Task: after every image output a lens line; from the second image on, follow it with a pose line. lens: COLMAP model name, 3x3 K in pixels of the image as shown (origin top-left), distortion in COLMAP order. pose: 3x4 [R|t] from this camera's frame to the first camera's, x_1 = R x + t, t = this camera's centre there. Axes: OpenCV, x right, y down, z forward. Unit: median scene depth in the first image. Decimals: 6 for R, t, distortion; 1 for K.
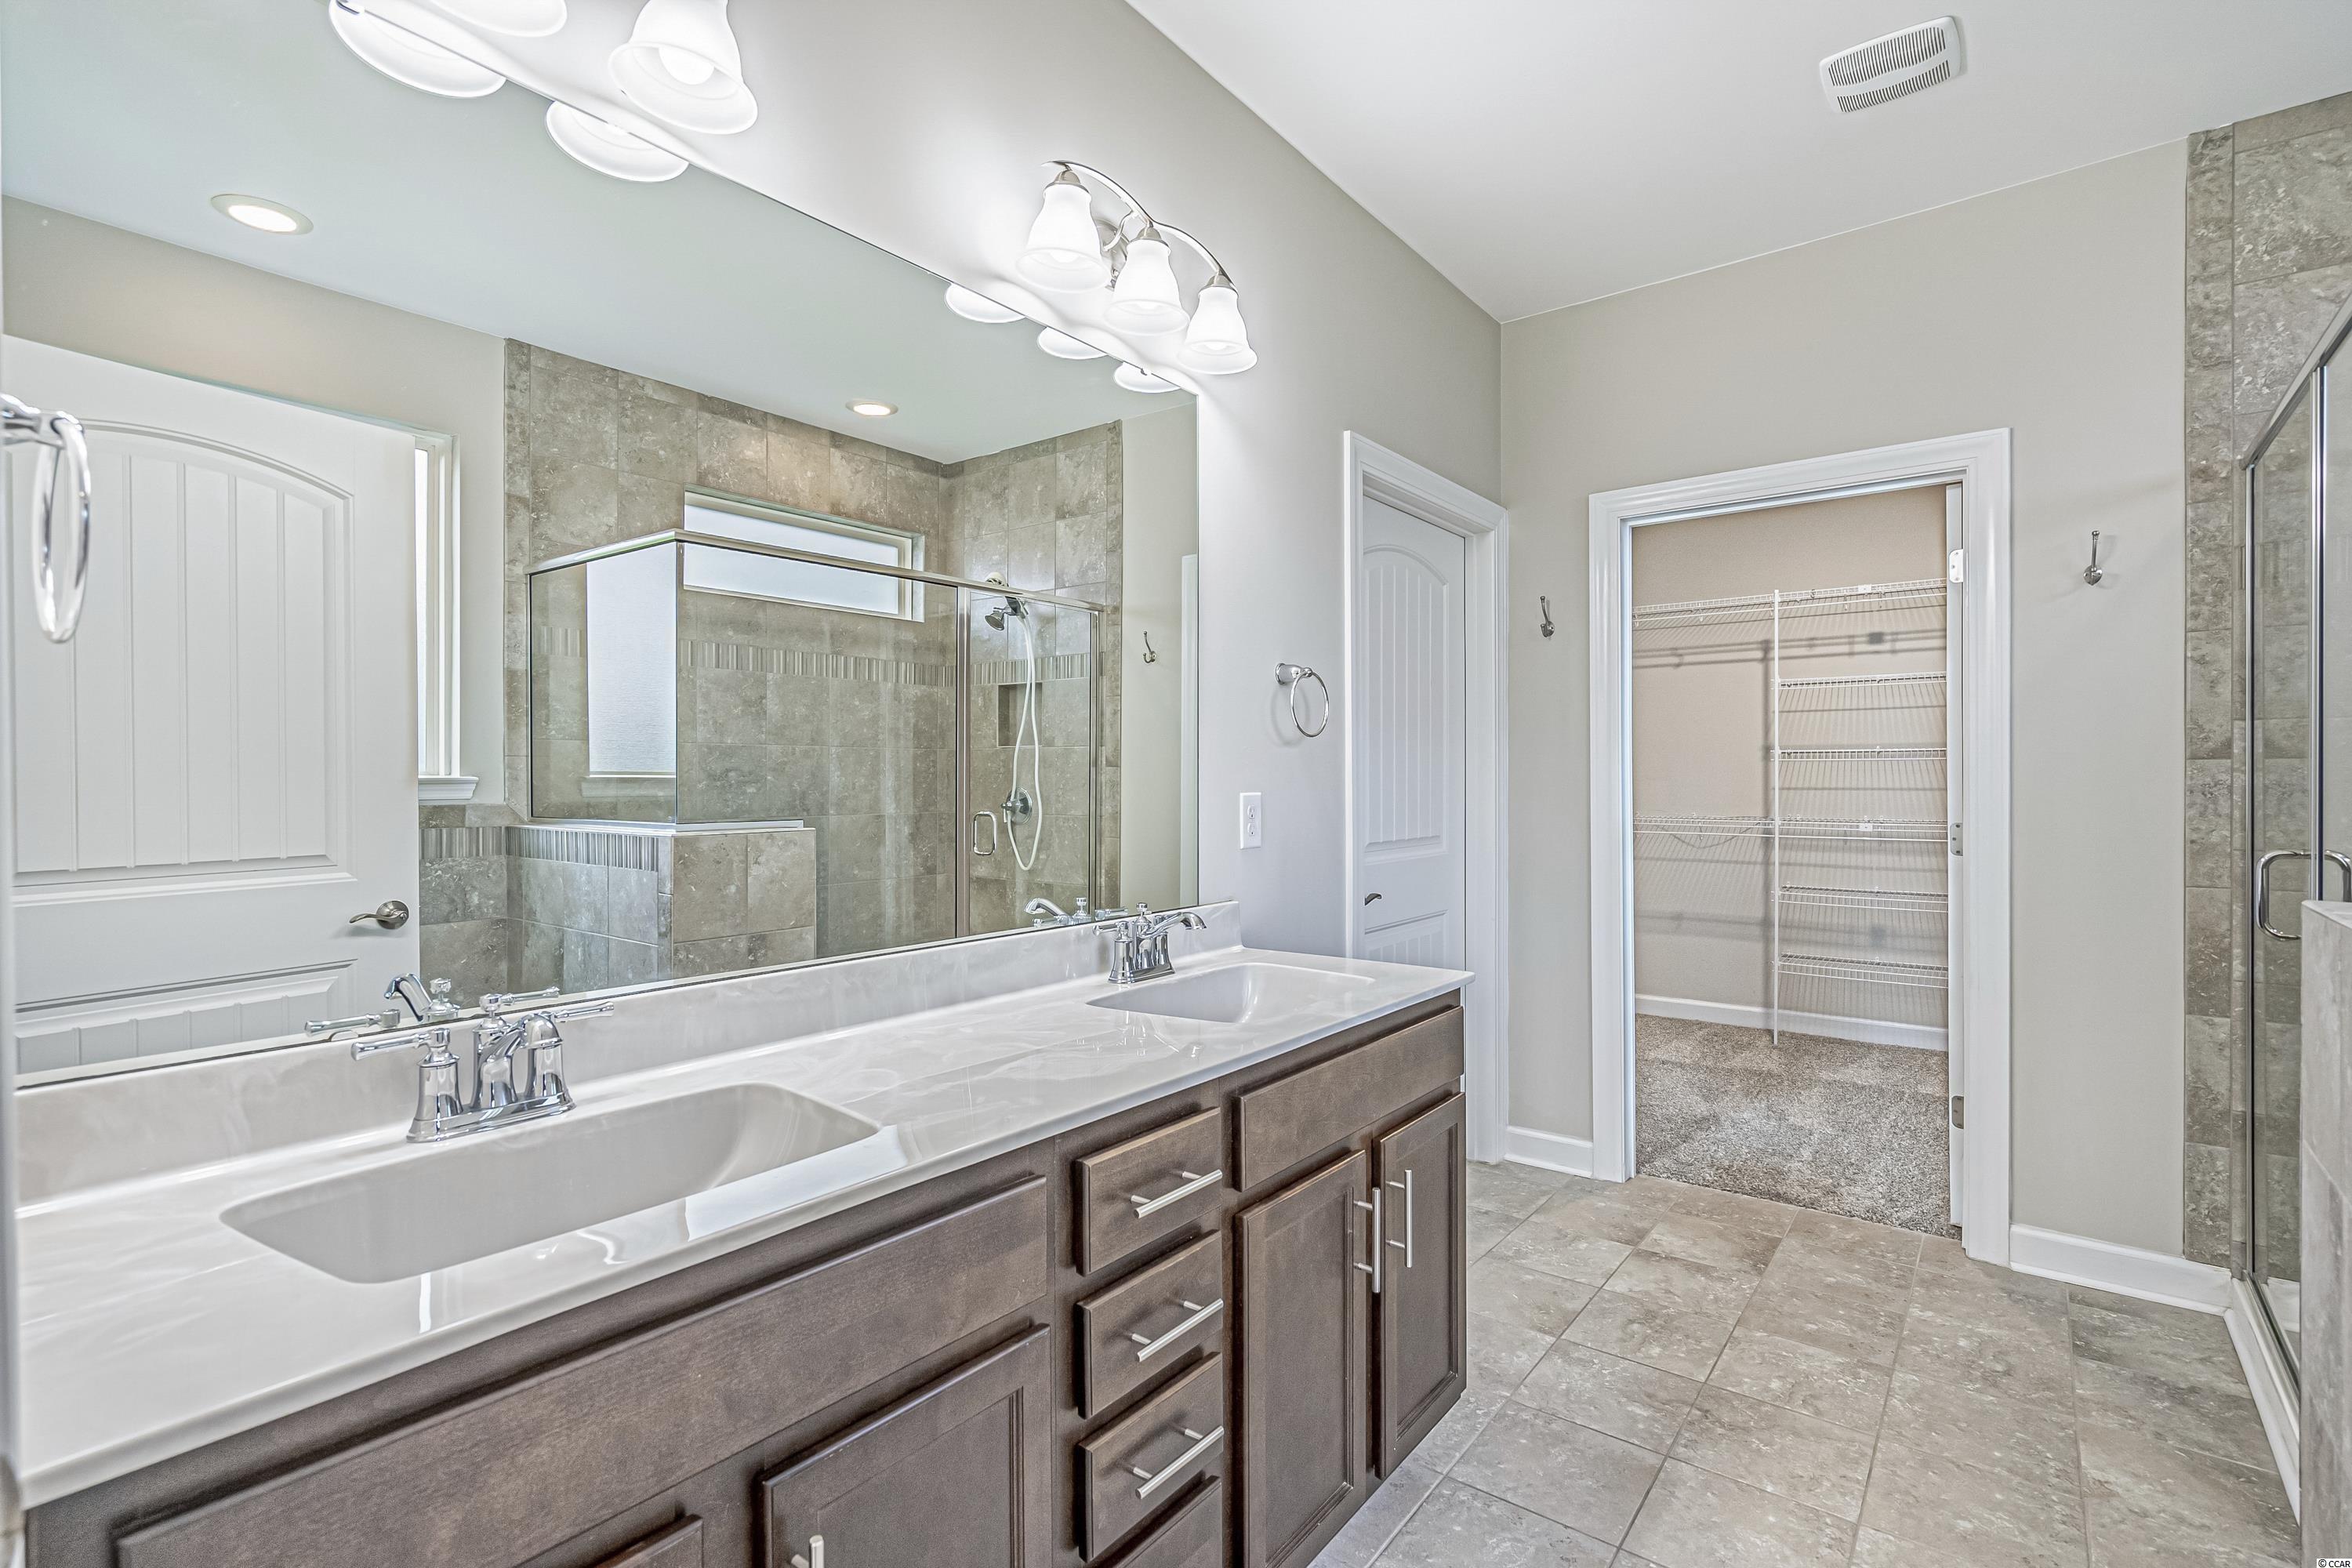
lens RADIAL K [[1069.4, 0, 1178.8], [0, 1069.4, 787.4], [0, 0, 1]] dist [-0.002146, 0.000003]
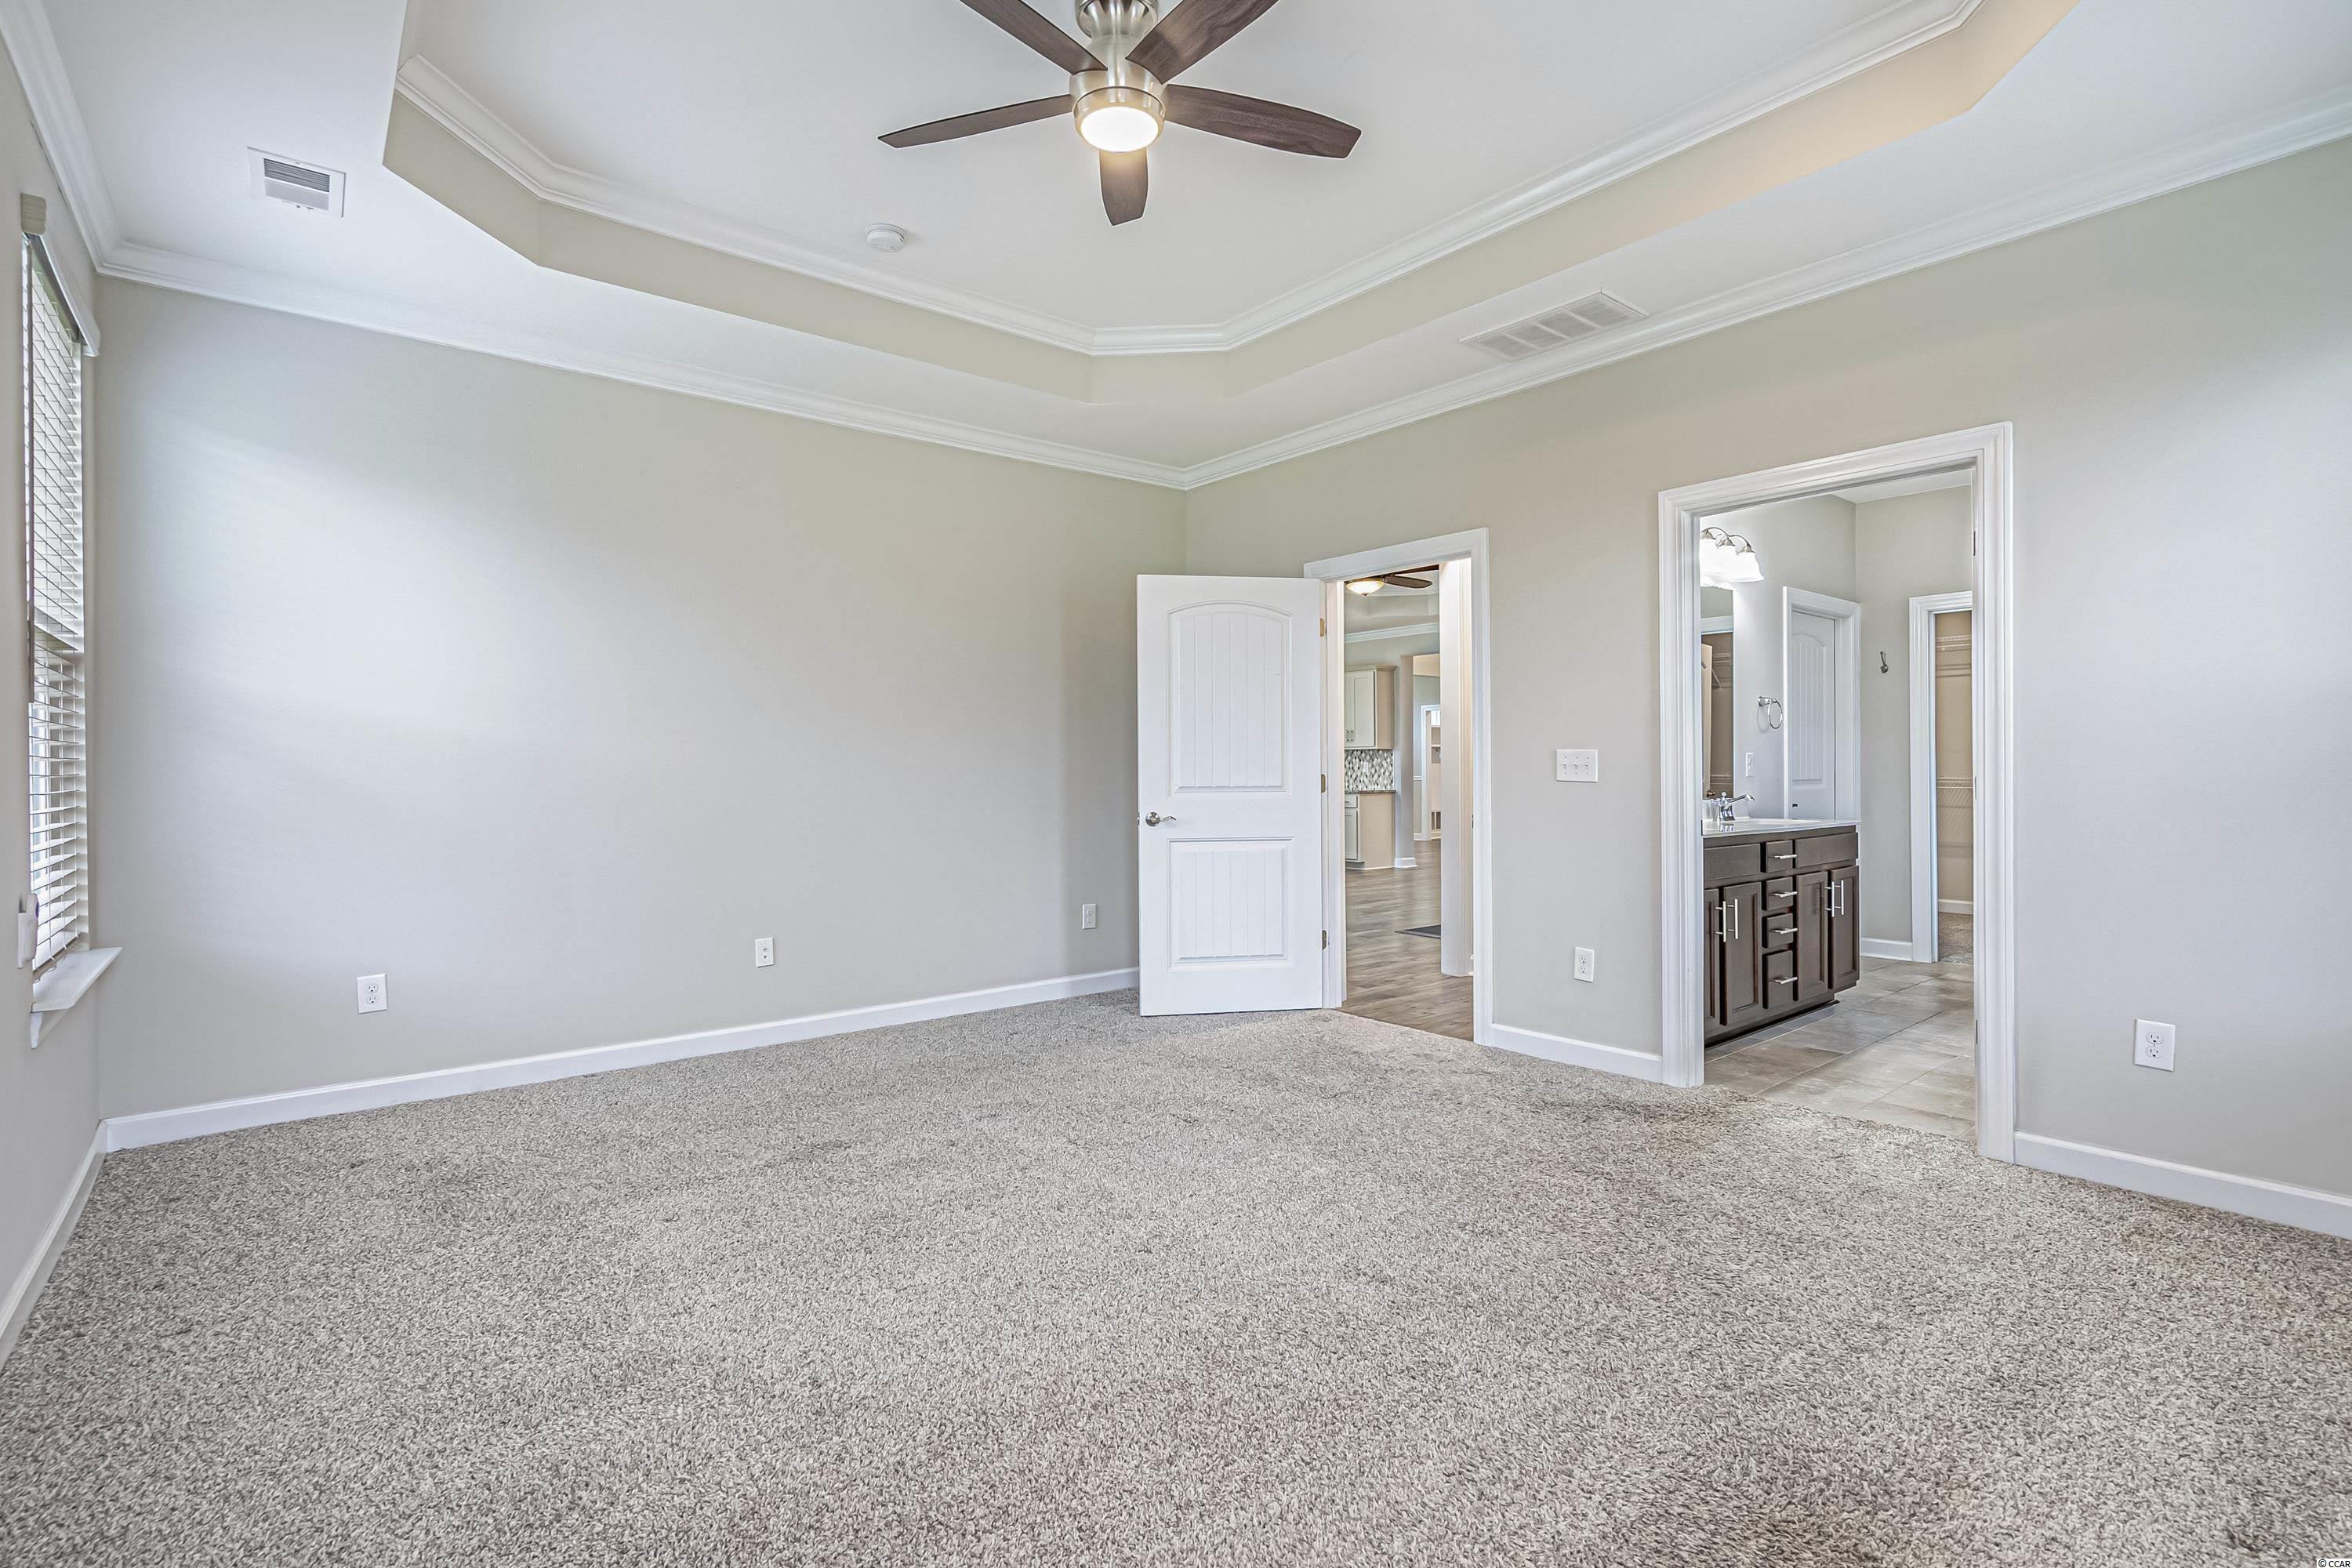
lens RADIAL K [[1069.4, 0, 1178.8], [0, 1069.4, 787.4], [0, 0, 1]] dist [-0.002146, 0.000003]
pose [[0.975914, -0.002745, -0.218138, -0.485356], [0.007189, 0.999782, 0.019584, 0.019960], [0.218037, -0.020681, 0.975721, -1.182015]]
